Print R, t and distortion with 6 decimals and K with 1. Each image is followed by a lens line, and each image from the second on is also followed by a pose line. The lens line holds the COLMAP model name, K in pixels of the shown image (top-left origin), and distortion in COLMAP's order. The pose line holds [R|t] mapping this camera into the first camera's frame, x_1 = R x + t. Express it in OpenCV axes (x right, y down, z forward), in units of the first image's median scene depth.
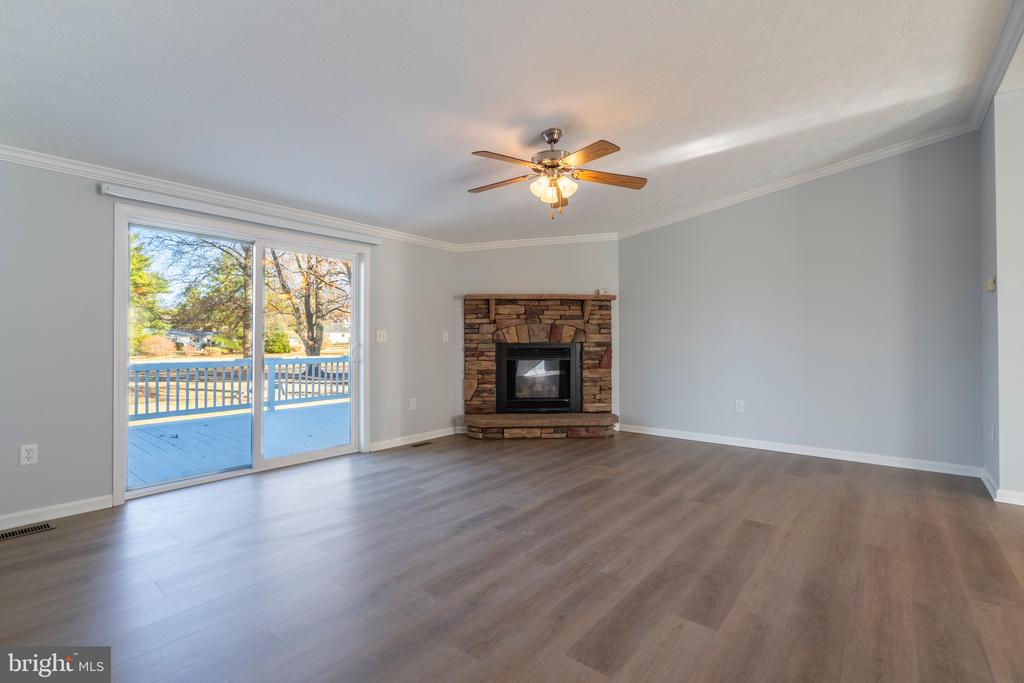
lens RADIAL K [[465.6, 0, 508.9], [0, 465.6, 336.4], [0, 0, 1]] dist [0.003626, 0.000578]
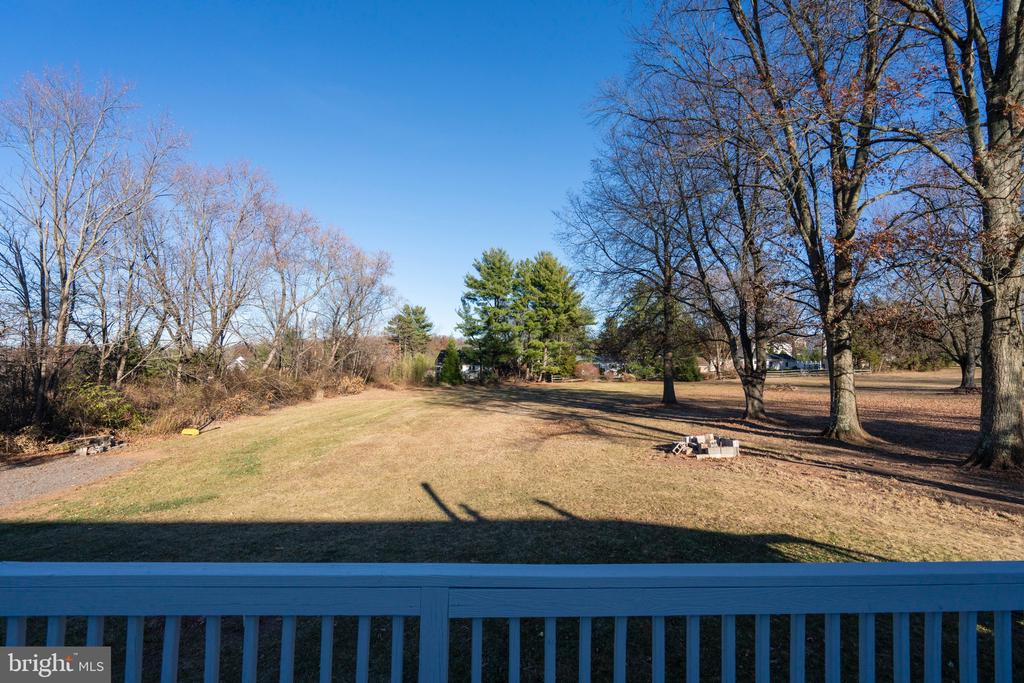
lens RADIAL K [[465.6, 0, 510.0], [0, 465.6, 343.1], [0, 0, 1]] dist [0.003626, 0.000578]
pose [[0.692892, -0.019466, -0.720778, -0.073264], [-0.009964, 0.999282, -0.036566, -0.005061], [0.720972, 0.032518, 0.692201, 0.092941]]
